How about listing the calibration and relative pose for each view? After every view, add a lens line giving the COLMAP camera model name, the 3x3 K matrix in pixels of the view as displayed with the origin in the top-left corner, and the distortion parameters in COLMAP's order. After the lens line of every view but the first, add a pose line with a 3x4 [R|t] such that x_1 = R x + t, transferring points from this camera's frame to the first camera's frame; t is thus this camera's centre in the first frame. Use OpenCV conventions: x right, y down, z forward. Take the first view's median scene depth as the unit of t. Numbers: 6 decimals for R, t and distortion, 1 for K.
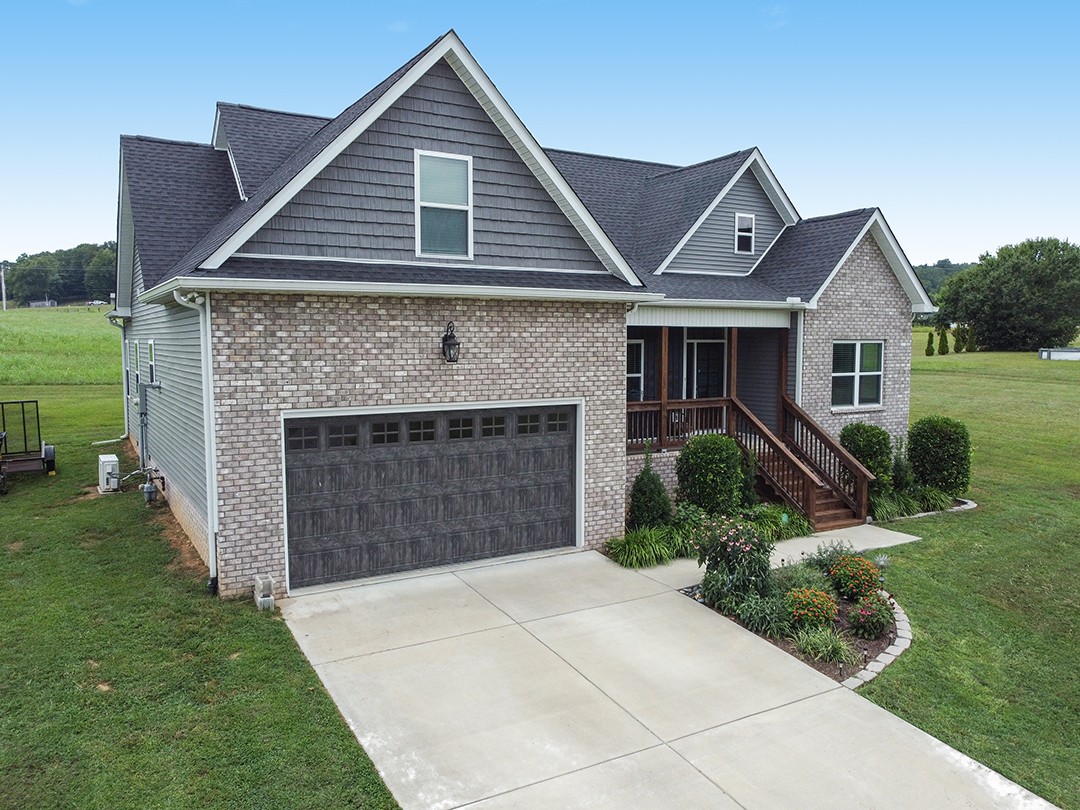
lens RADIAL K [[818.7, 0, 537.2], [0, 818.7, 405.5], [0, 0, 1]] dist [0.003516, -0.006889]
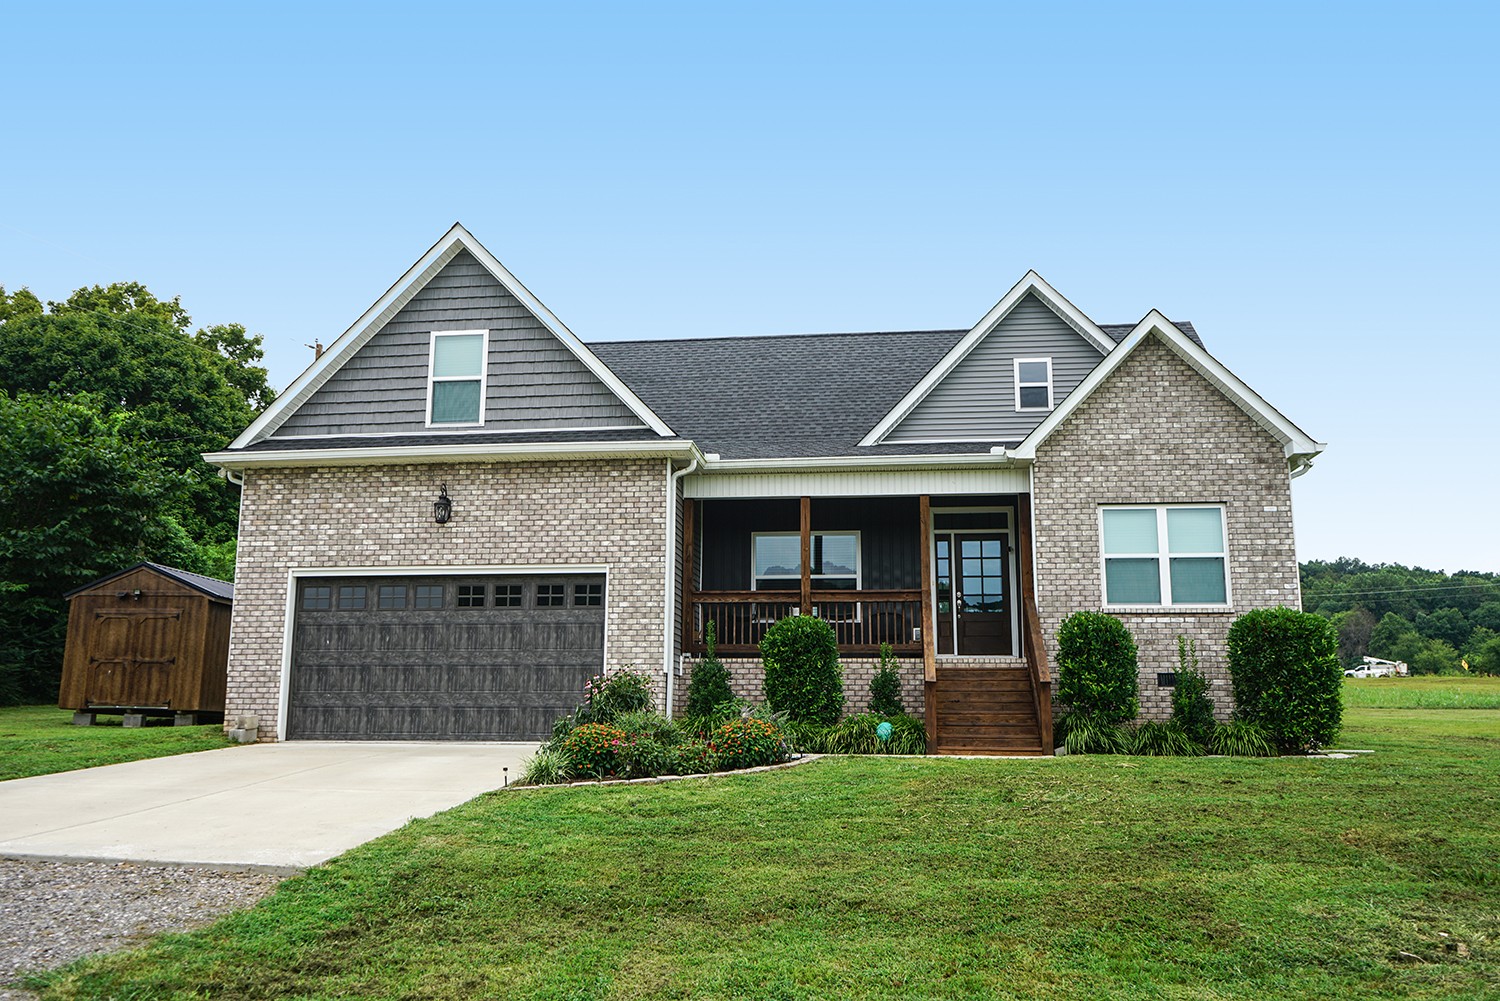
lens RADIAL K [[1219.0, 0, 750.0], [0, 1219.0, 500.5], [0, 0, 1]] dist [-0.004170, -0.014240]
pose [[0.791512, -0.113500, -0.600521, 0.988001], [-0.054716, 0.965498, -0.254599, 0.252781], [0.608699, 0.234376, 0.757993, 0.082221]]
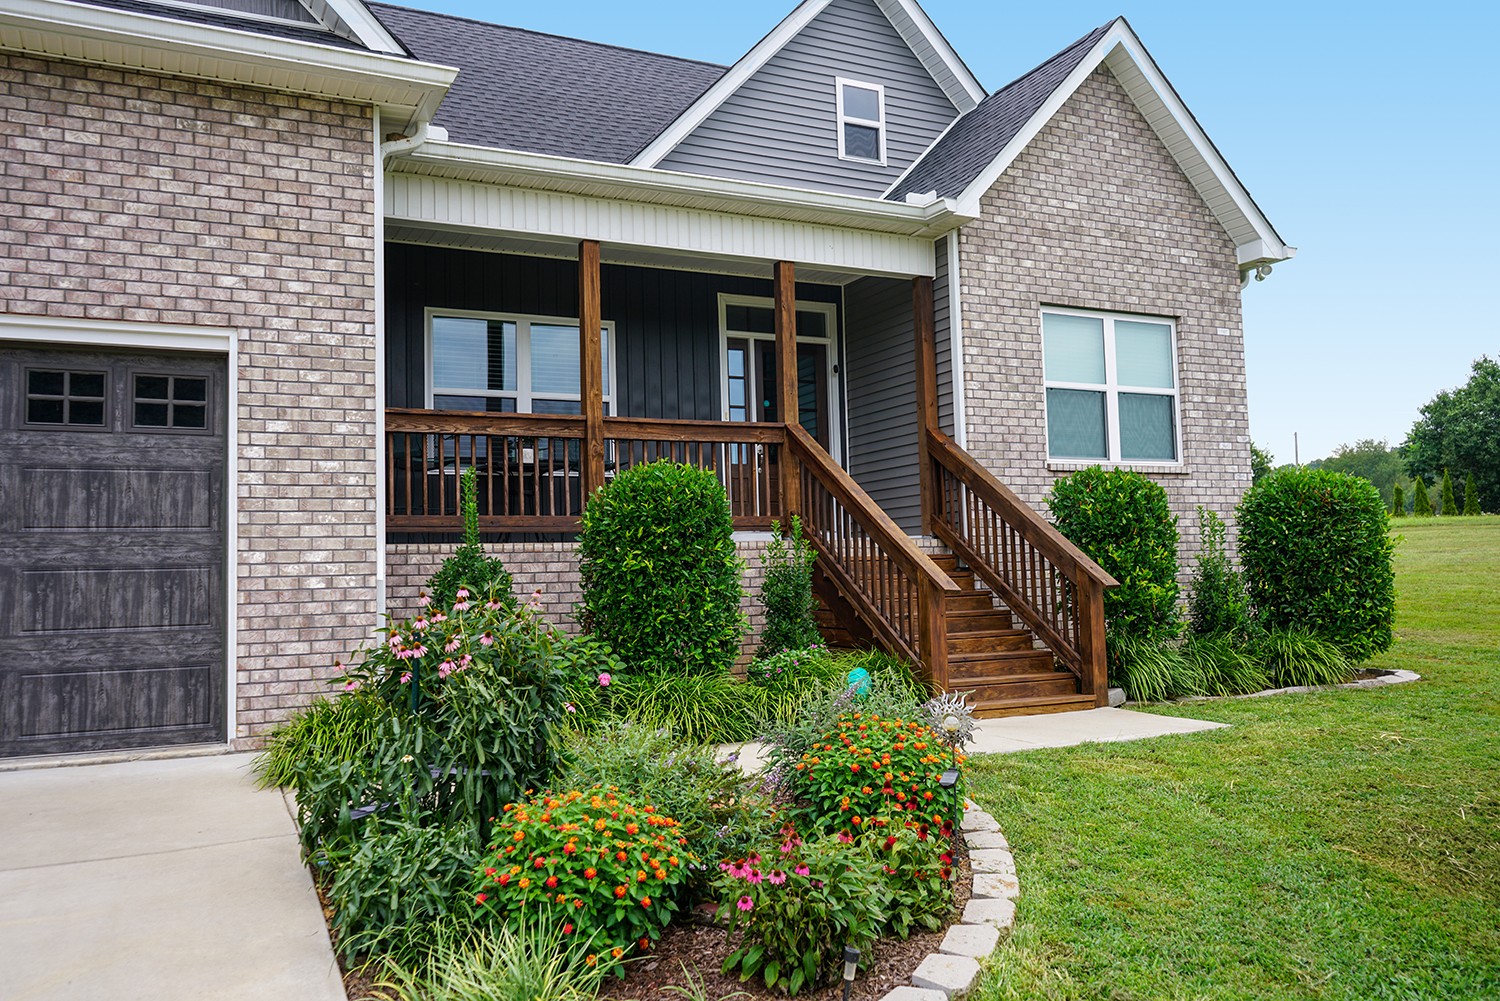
lens RADIAL K [[1181.3, 0, 747.4], [0, 1181.3, 494.0], [0, 0, 1]] dist [-0.003183, -0.004282]
pose [[0.996202, -0.033325, -0.080448, 0.337439], [0.020781, 0.988161, -0.152007, 0.152941], [0.084561, 0.149758, 0.985100, 0.503979]]
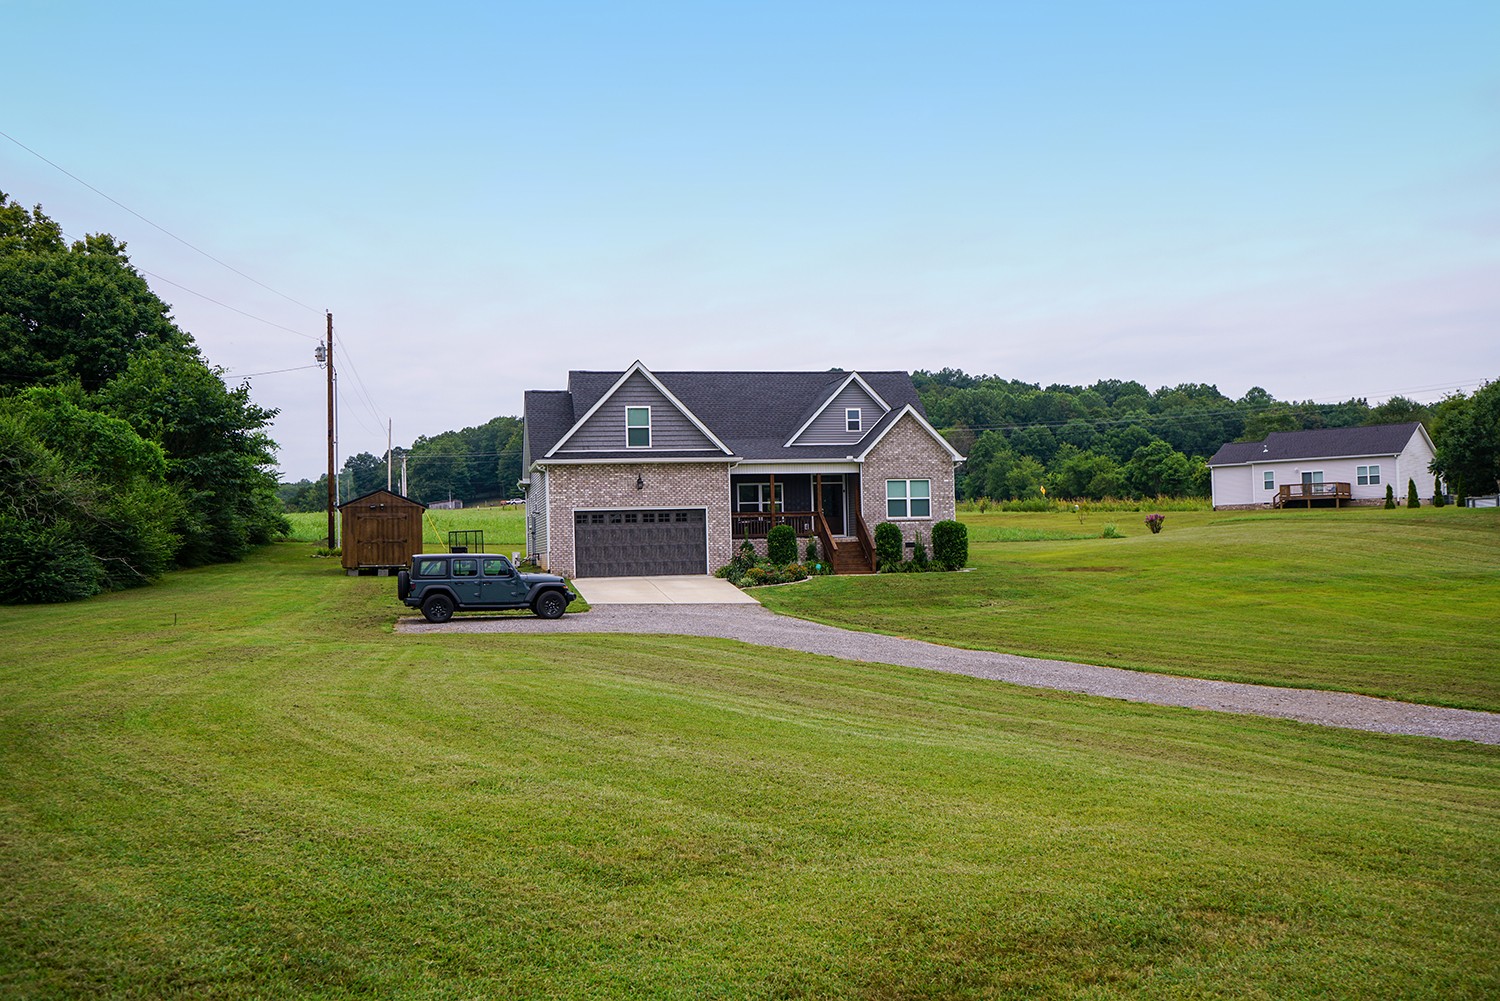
lens RADIAL K [[1491.0, 0, 750.0], [0, 1491.0, 500.5], [0, 0, 1]] dist [-0.011722, -0.008399]
pose [[0.944295, -0.036591, -0.327061, 1.514281], [-0.001495, 0.993313, -0.115446, 0.450494], [0.329098, 0.109504, 0.937925, -2.802117]]
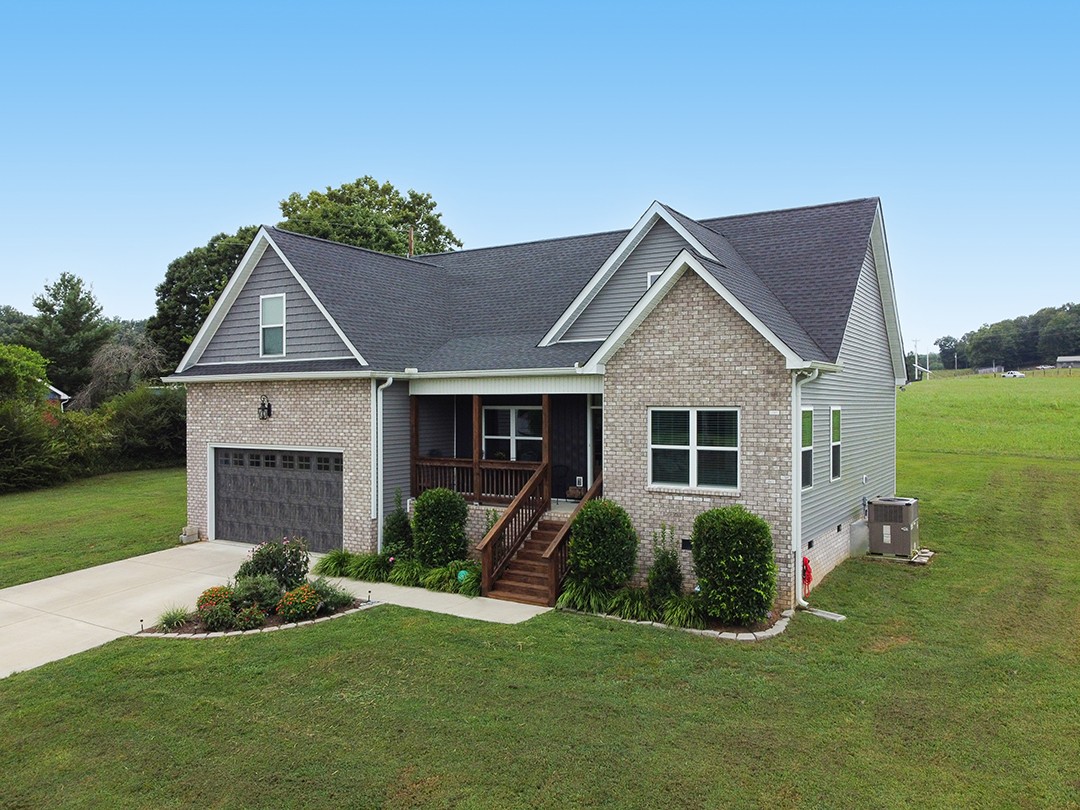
lens RADIAL K [[818.7, 0, 537.2], [0, 818.7, 405.5], [0, 0, 1]] dist [0.003516, -0.006889]
pose [[0.454821, 0.000147, -0.890583, 1.456702], [-0.070999, 0.996823, -0.036095, -0.055022], [0.887749, 0.079647, 0.453386, 0.666613]]
